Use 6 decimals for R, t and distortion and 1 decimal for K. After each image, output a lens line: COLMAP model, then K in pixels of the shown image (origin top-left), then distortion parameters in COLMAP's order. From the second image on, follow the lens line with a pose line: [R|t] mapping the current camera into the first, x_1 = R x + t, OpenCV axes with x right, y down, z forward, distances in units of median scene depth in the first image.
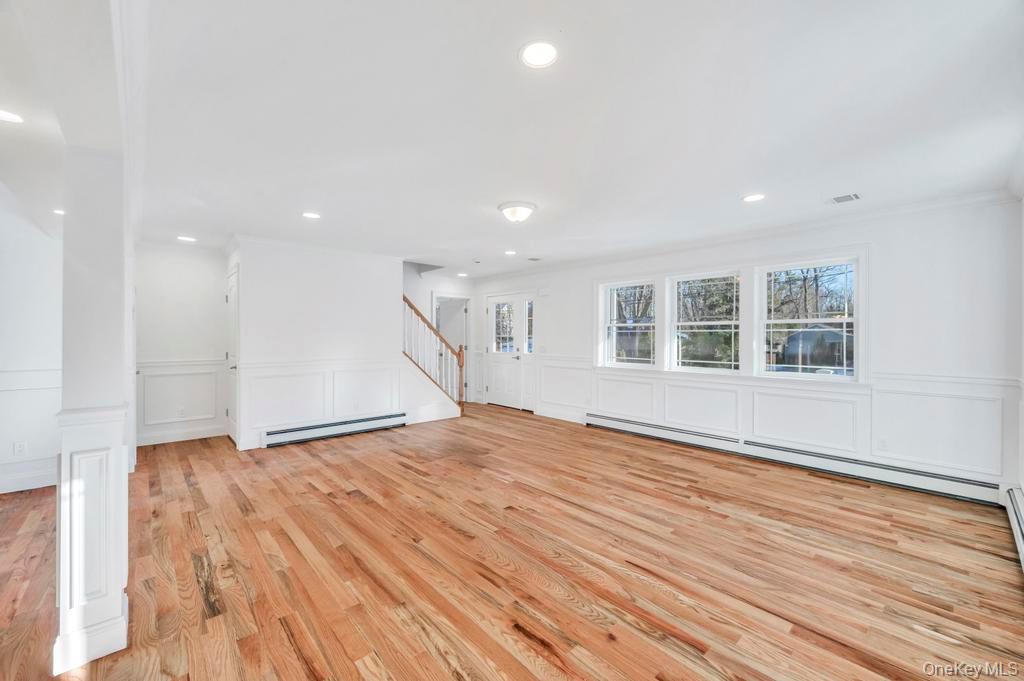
lens RADIAL K [[409.1, 0, 508.9], [0, 409.1, 338.5], [0, 0, 1]] dist [-0.002838, 0.000255]
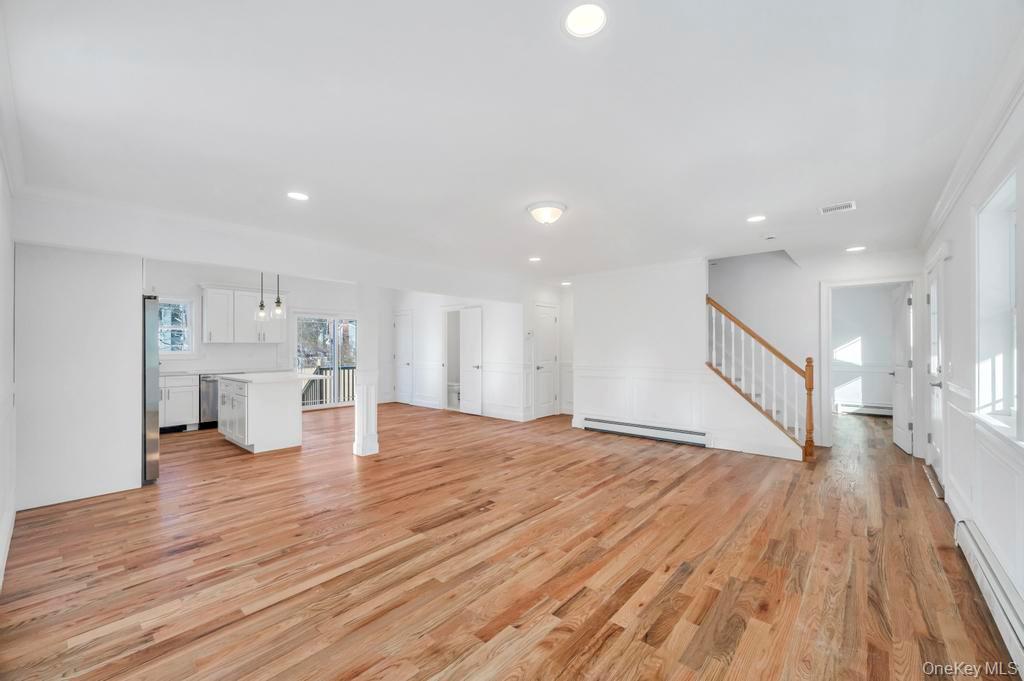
lens RADIAL K [[409.1, 0, 514.0], [0, 409.1, 344.7], [0, 0, 1]] dist [-0.002838, 0.000255]
pose [[0.122031, -0.010676, -0.992469, 0.944965], [-0.002270, 0.999937, -0.011035, 0.006119], [0.992524, 0.003600, 0.121999, 0.801397]]
